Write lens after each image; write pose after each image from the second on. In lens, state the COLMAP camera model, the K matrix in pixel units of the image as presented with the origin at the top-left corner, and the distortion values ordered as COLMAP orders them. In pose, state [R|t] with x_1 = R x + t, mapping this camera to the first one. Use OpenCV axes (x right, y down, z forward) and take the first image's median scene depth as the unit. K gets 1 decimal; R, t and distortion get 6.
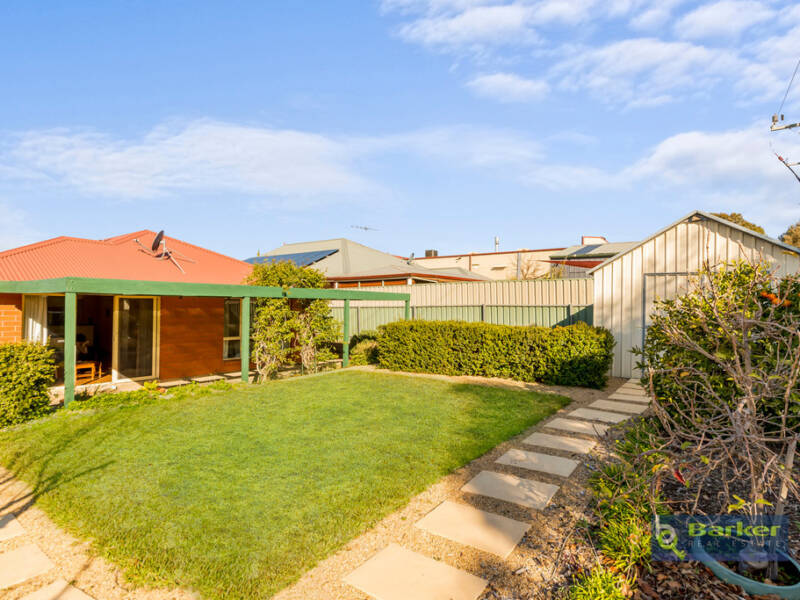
lens RADIAL K [[418.0, 0, 400.6], [0, 418.0, 298.1], [0, 0, 1]] dist [-0.001219, 0.000853]
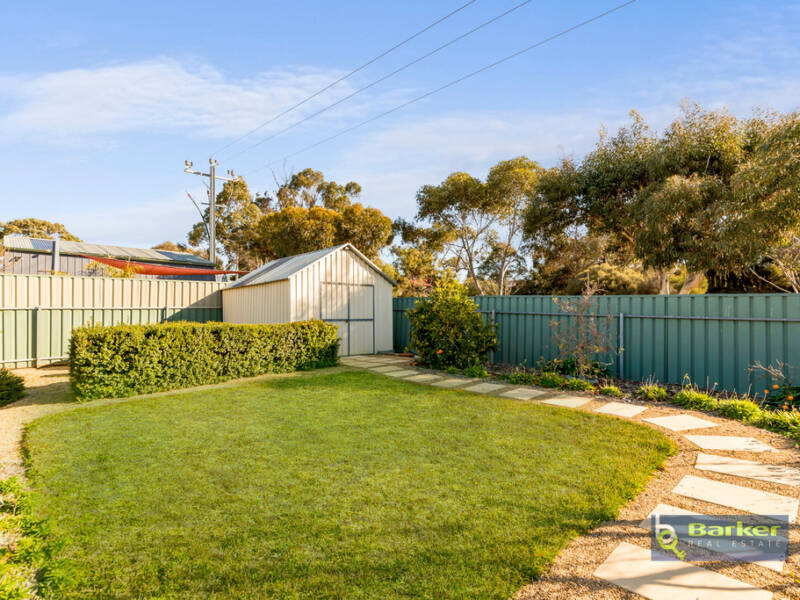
lens RADIAL K [[418.0, 0, 399.8], [0, 418.0, 305.6], [0, 0, 1]] dist [-0.001219, 0.000853]
pose [[0.156881, 0.011916, 0.987546, -0.679448], [-0.004792, 0.999925, -0.011304, 0.031012], [-0.987606, -0.002959, 0.156926, 0.486129]]
